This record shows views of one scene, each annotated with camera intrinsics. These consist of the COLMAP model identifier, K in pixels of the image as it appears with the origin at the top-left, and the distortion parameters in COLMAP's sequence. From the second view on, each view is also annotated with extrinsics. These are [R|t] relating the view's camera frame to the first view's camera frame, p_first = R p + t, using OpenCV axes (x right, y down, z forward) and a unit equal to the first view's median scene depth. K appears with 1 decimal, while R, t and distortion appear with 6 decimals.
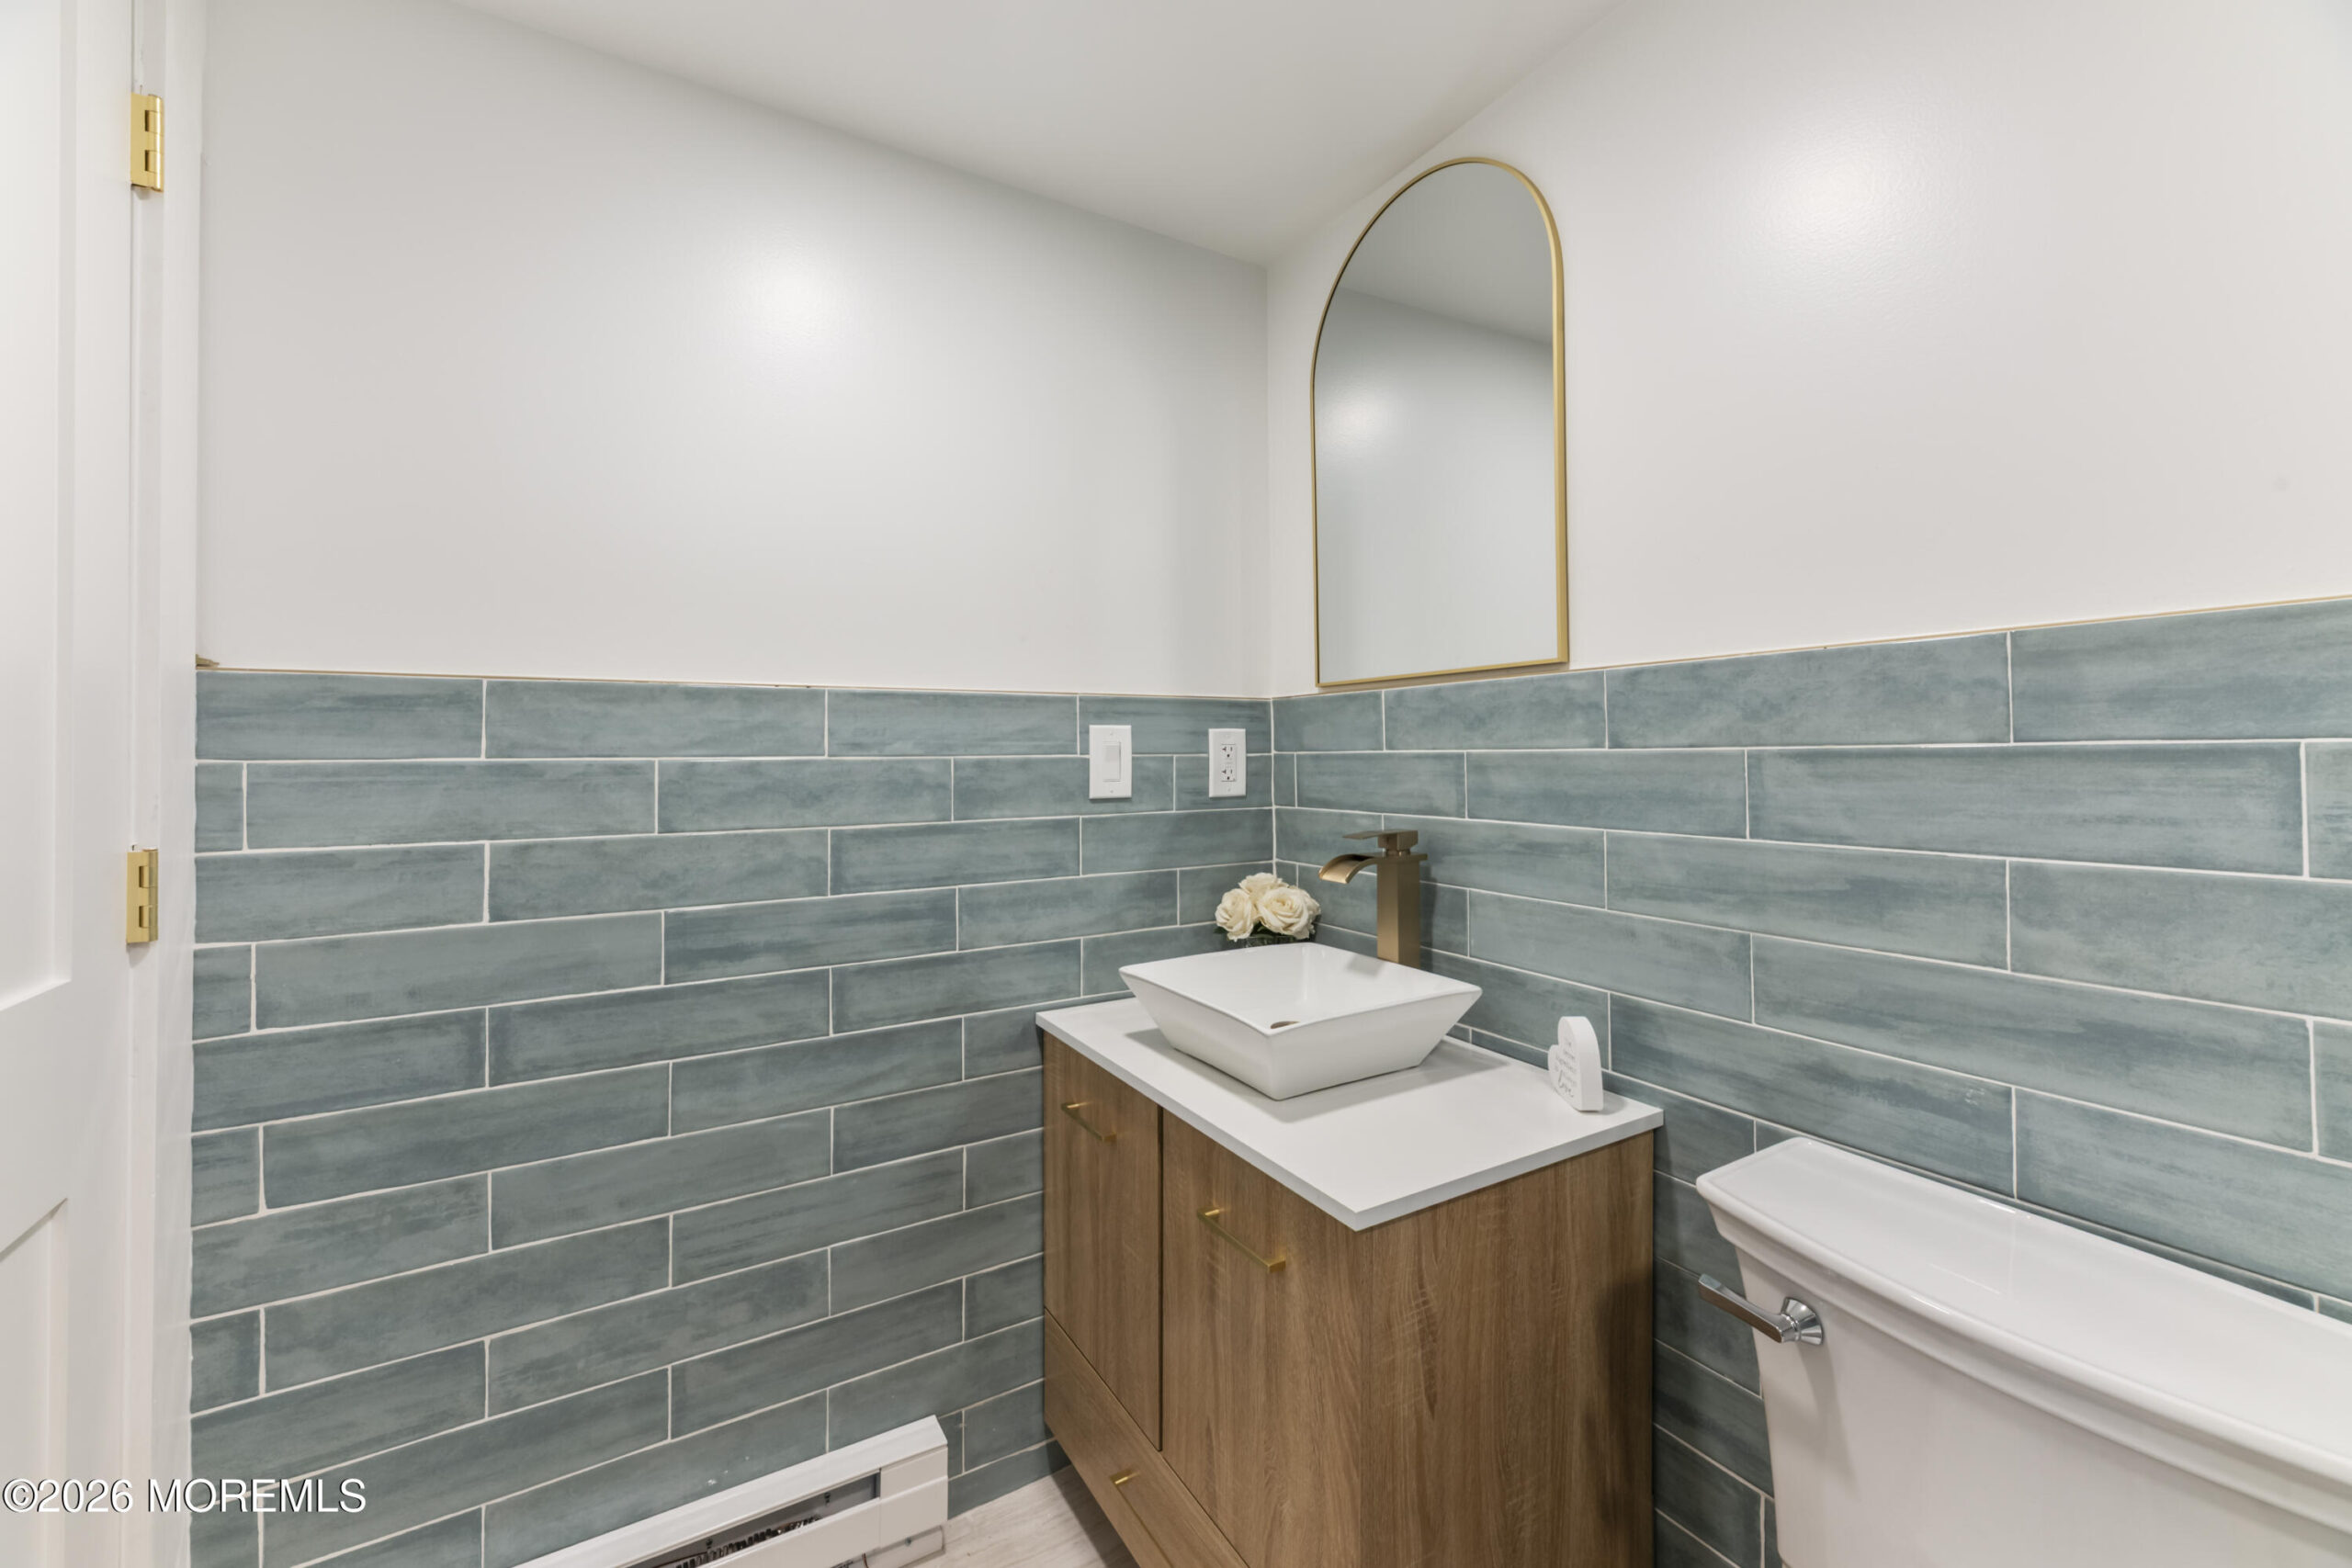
lens RADIAL K [[943.3, 0, 1157.3], [0, 943.3, 744.8], [0, 0, 1]] dist [0.002652, -0.000823]
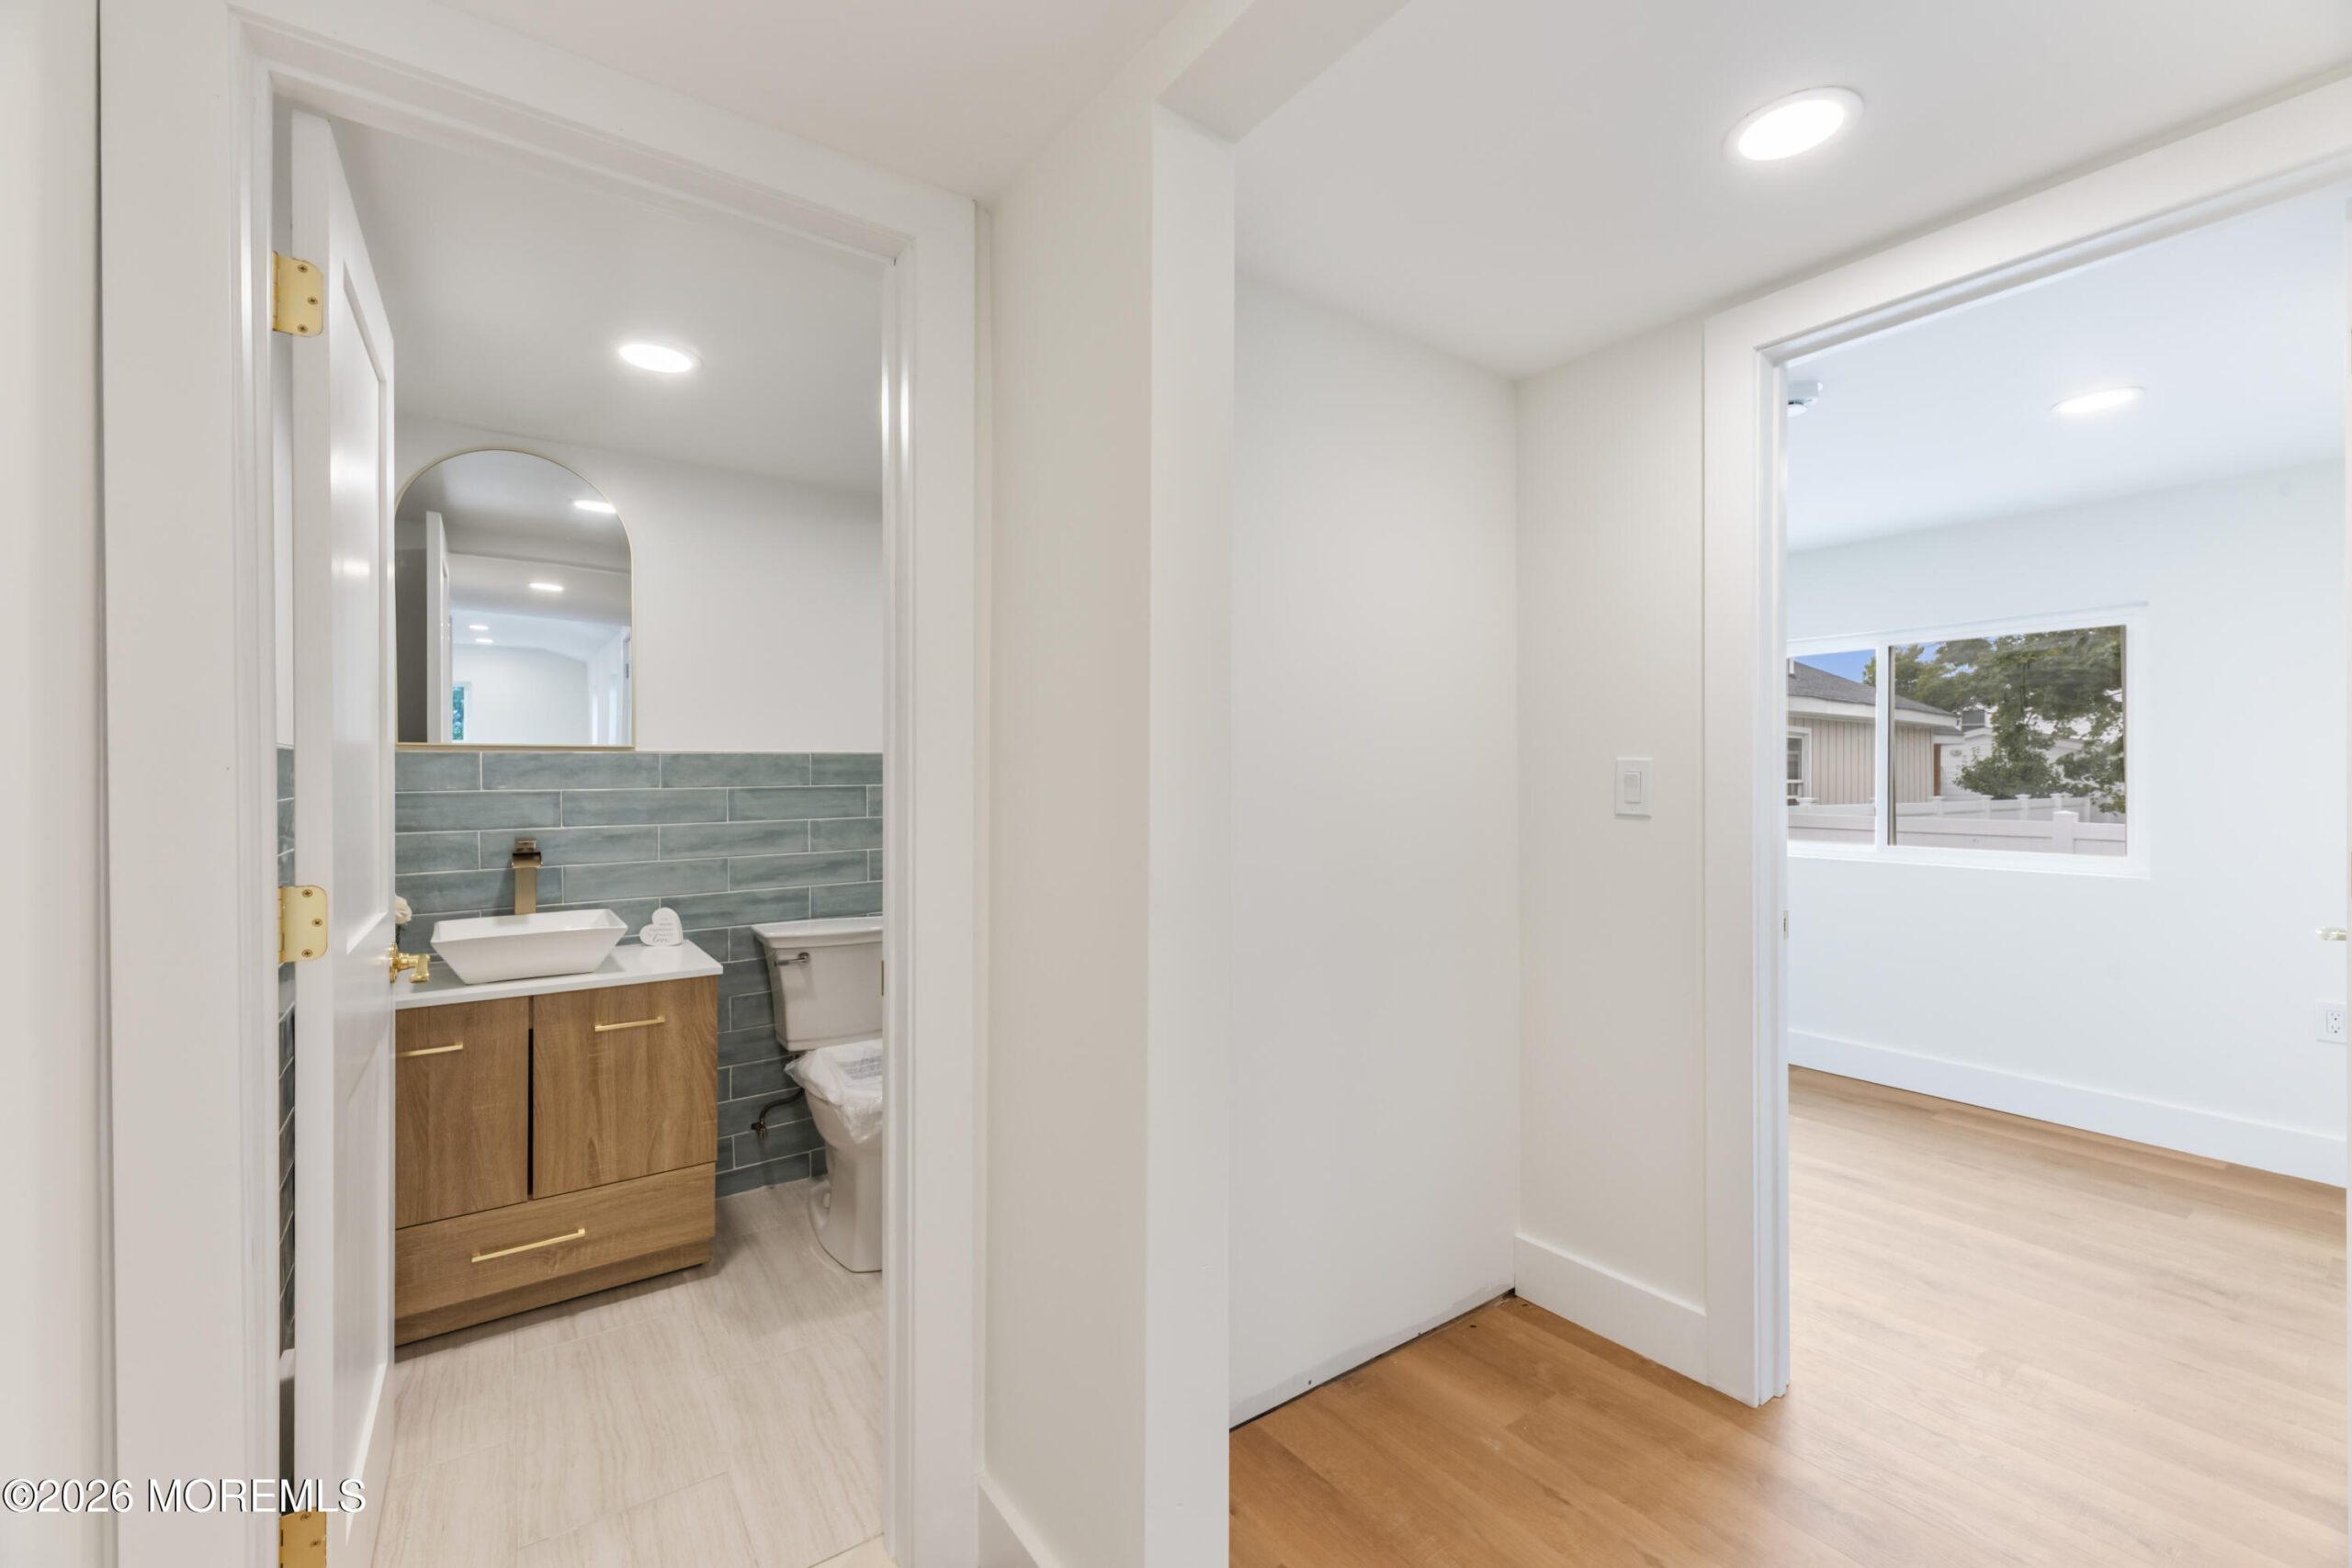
lens RADIAL K [[943.3, 0, 1190.7], [0, 943.3, 775.2], [0, 0, 1]] dist [0.002652, -0.000823]
pose [[-0.105633, 0.004602, 0.994395, -2.028348], [-0.004376, 0.999977, -0.005093, -0.022385], [-0.994396, -0.004890, -0.105611, -0.009116]]
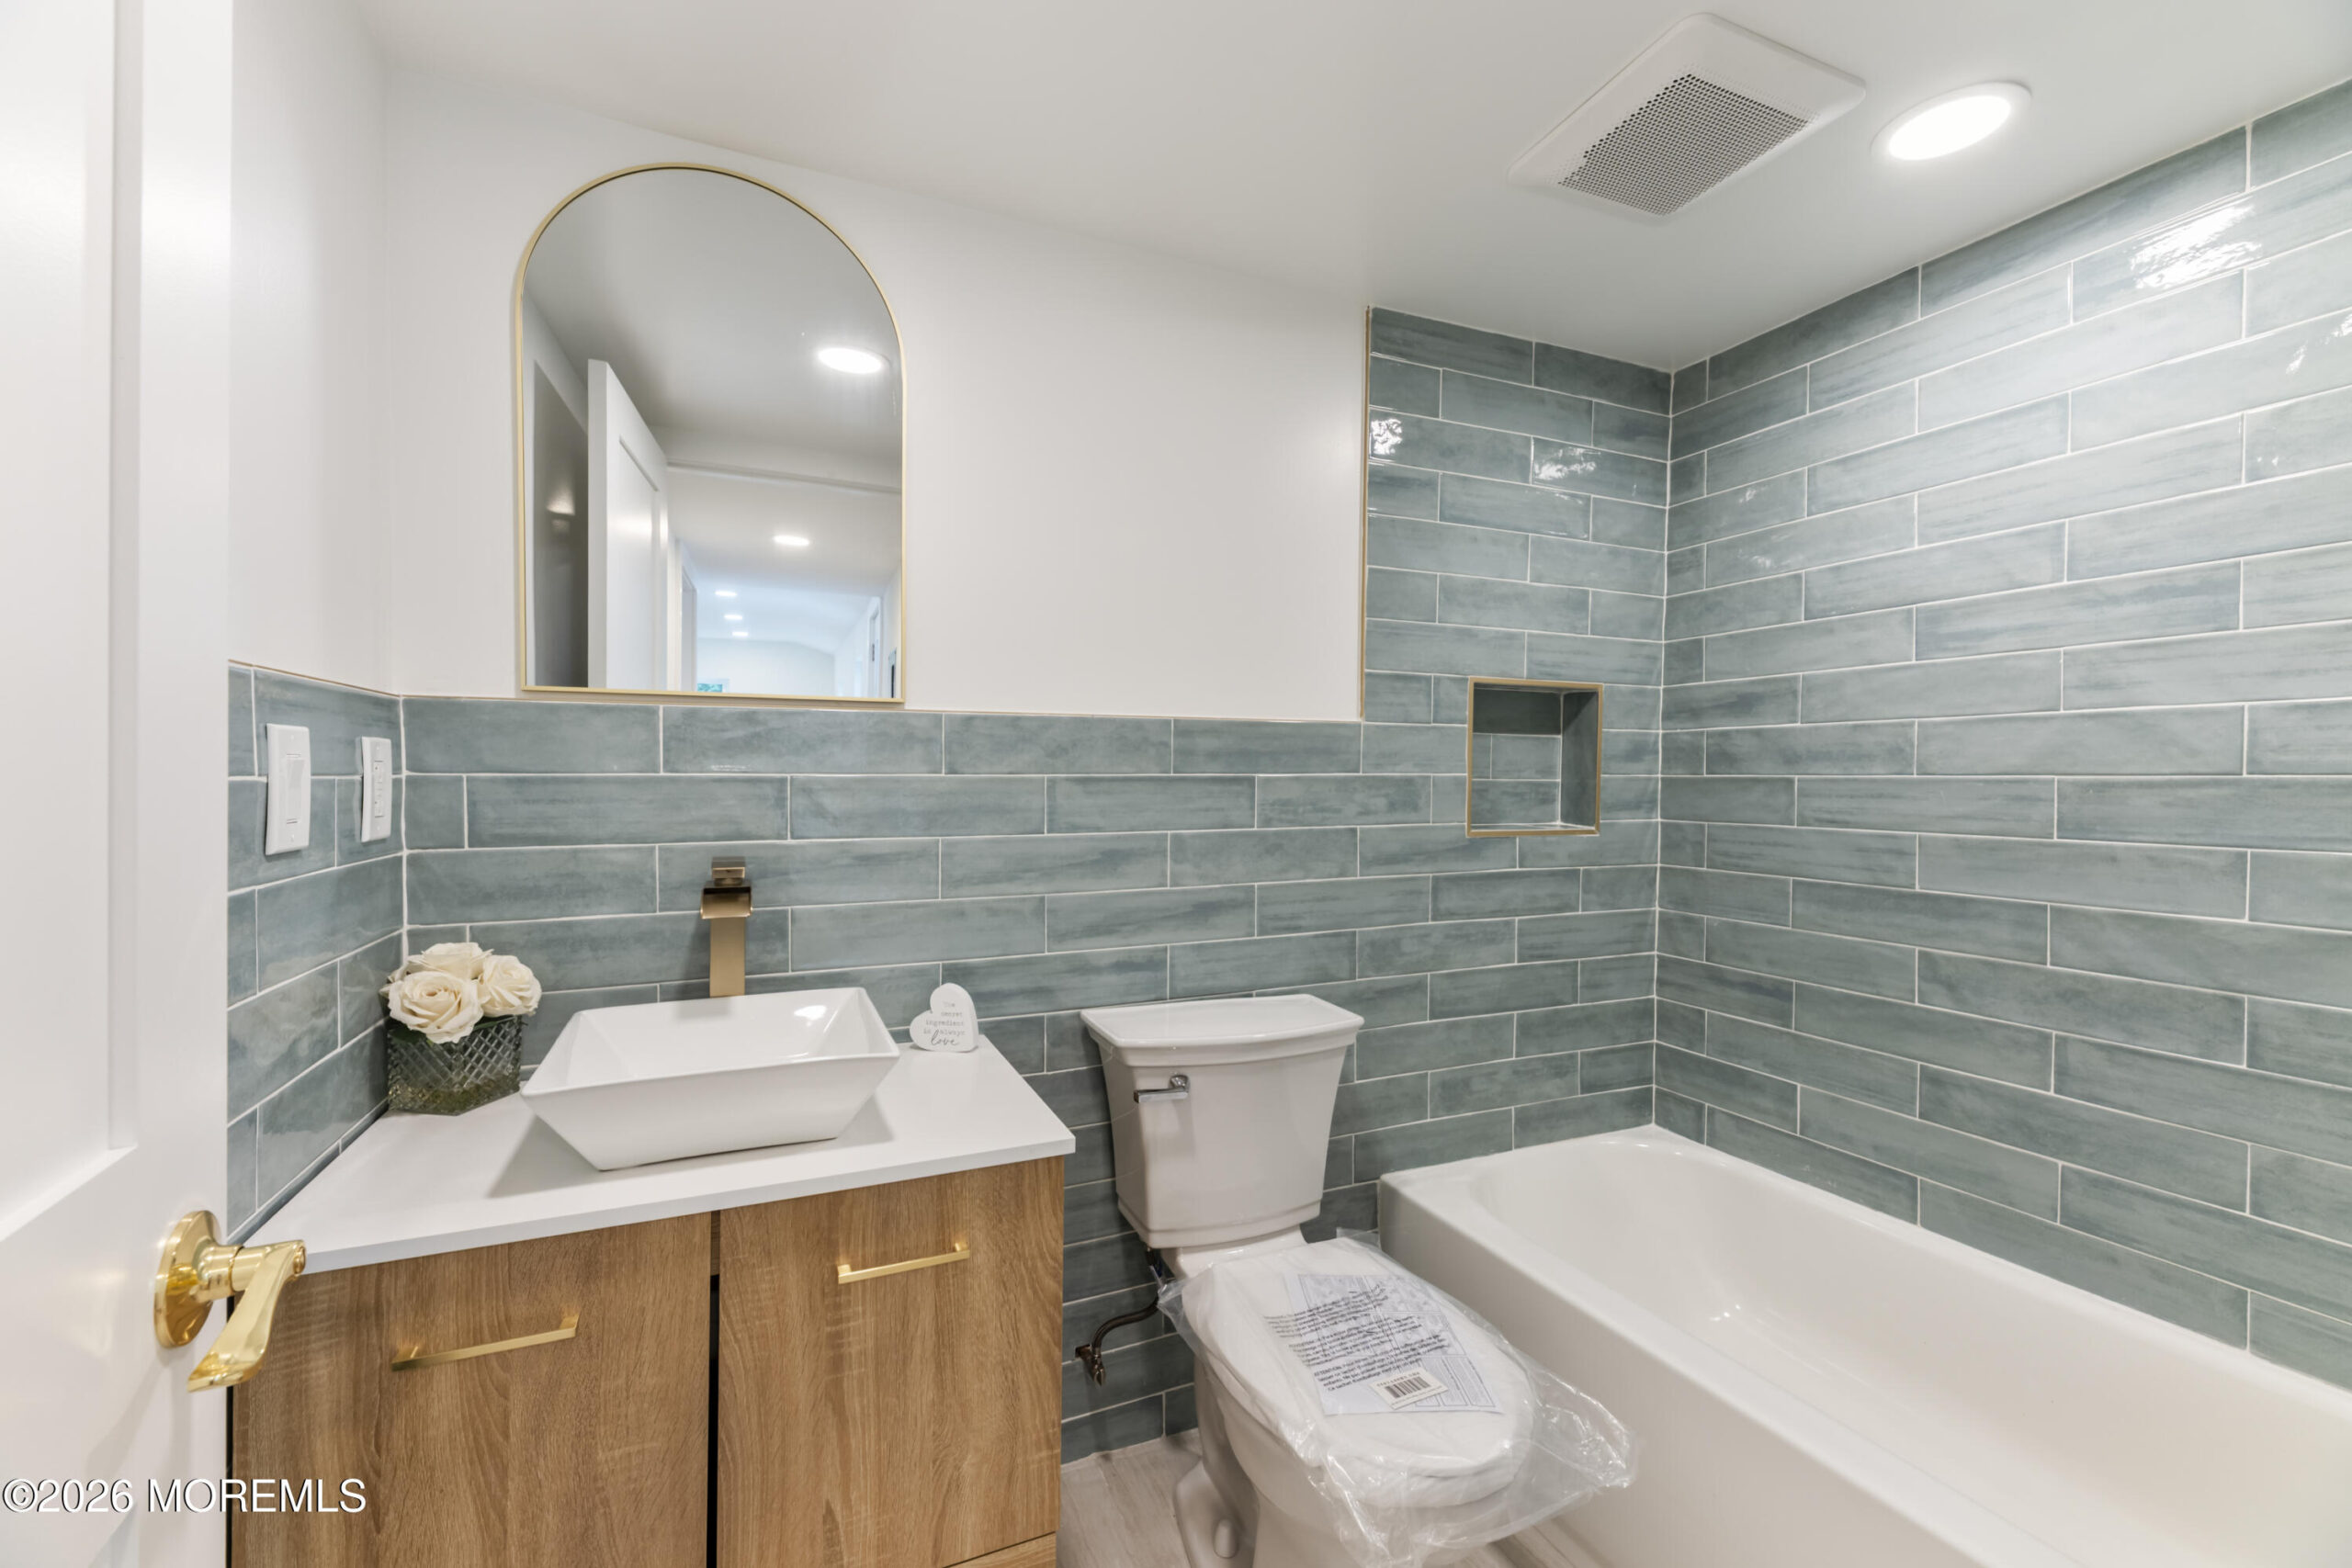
lens RADIAL K [[943.3, 0, 1188.6], [0, 943.3, 780.8], [0, 0, 1]] dist [0.002652, -0.000823]
pose [[0.104483, -0.000058, 0.994527, -0.836234], [-0.014071, 0.999900, 0.001536, 0.006652], [-0.994427, -0.014154, 0.104471, 0.576326]]
